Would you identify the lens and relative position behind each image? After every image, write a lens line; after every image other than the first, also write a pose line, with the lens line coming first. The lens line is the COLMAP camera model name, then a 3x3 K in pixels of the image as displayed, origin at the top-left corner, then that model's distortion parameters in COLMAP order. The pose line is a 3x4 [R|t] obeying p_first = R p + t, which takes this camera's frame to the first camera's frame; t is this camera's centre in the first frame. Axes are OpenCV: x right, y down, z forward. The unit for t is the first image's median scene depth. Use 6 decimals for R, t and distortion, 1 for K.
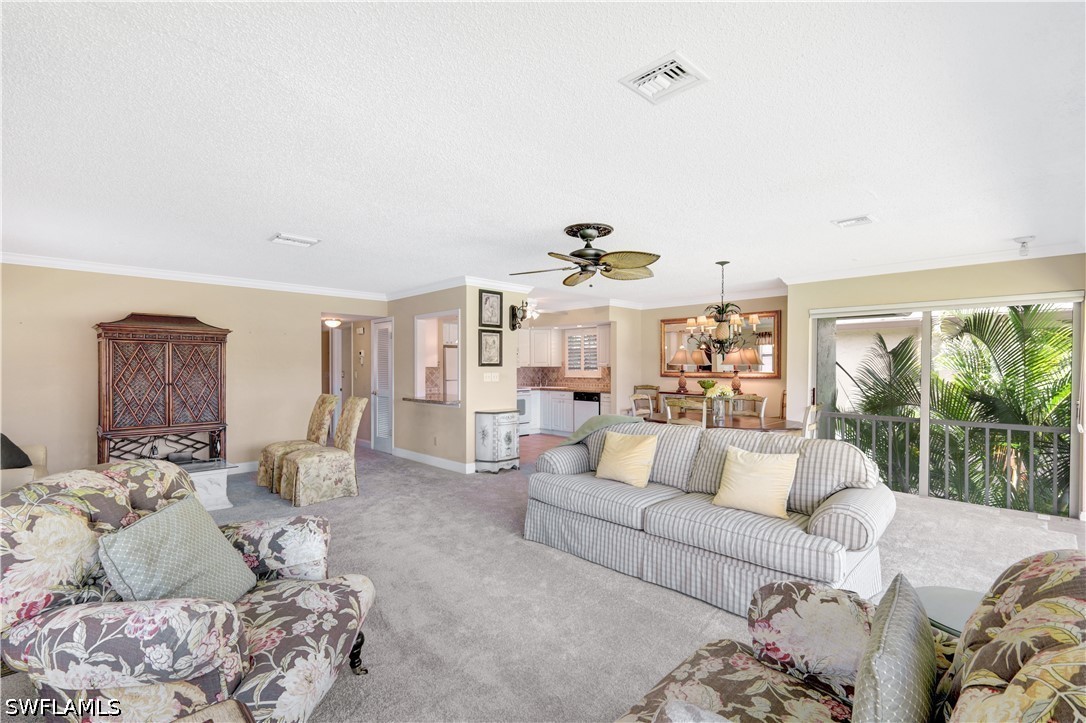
lens RADIAL K [[474.5, 0, 540.9], [0, 474.5, 368.3], [0, 0, 1]] dist [0.013032, -0.000204]
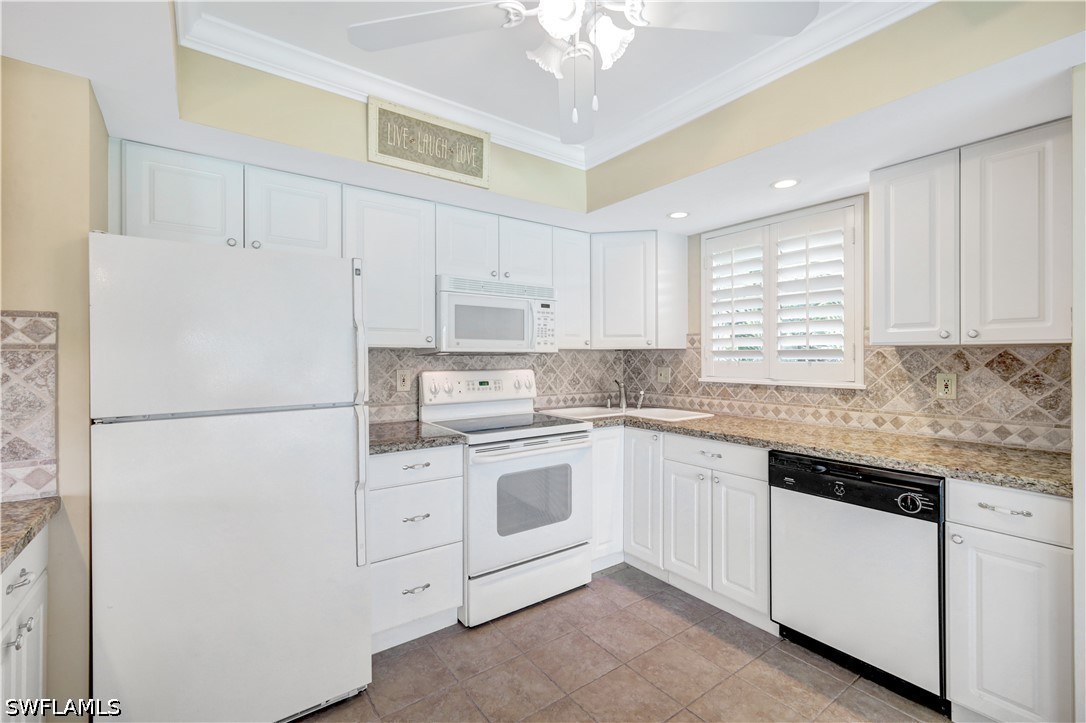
lens RADIAL K [[474.5, 0, 547.1], [0, 474.5, 356.0], [0, 0, 1]] dist [0.013032, -0.000204]
pose [[0.990408, -0.002388, -0.138154, -0.007743], [0.002177, 0.999996, -0.001679, 0.002225], [0.138157, 0.001362, 0.990409, 0.714225]]
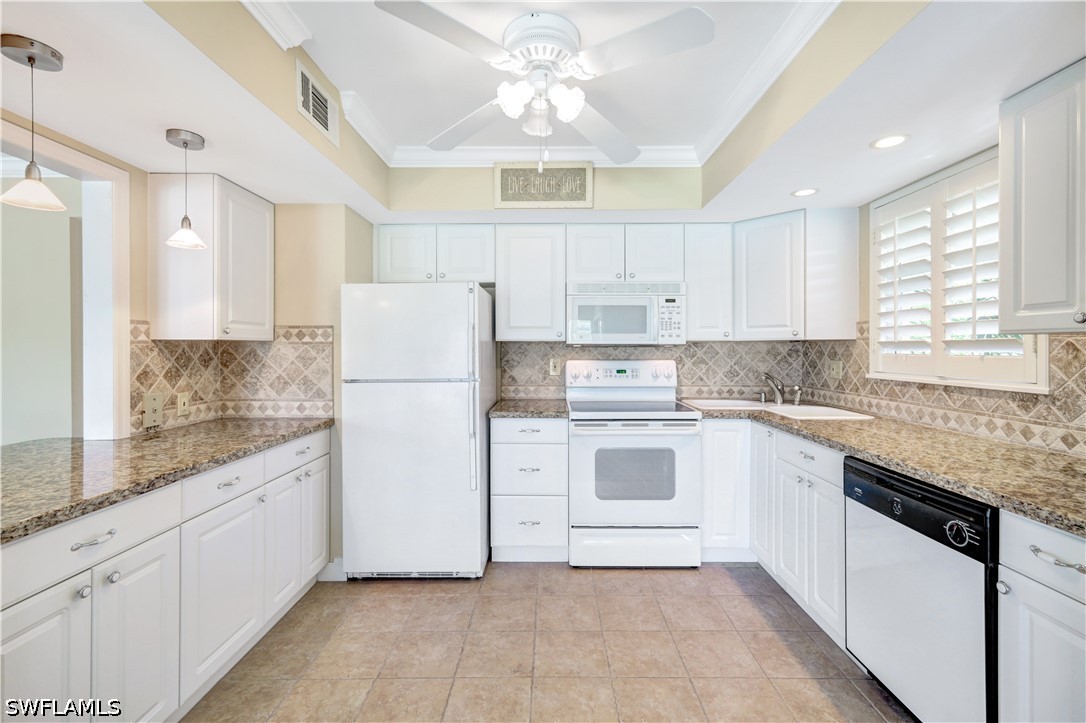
lens RADIAL K [[474.5, 0, 545.8], [0, 474.5, 350.5], [0, 0, 1]] dist [0.013032, -0.000204]
pose [[0.713840, 0.002667, -0.700304, 0.117463], [0.000143, 0.999992, 0.003953, 0.002363], [0.700309, -0.002922, 0.713834, 0.723376]]
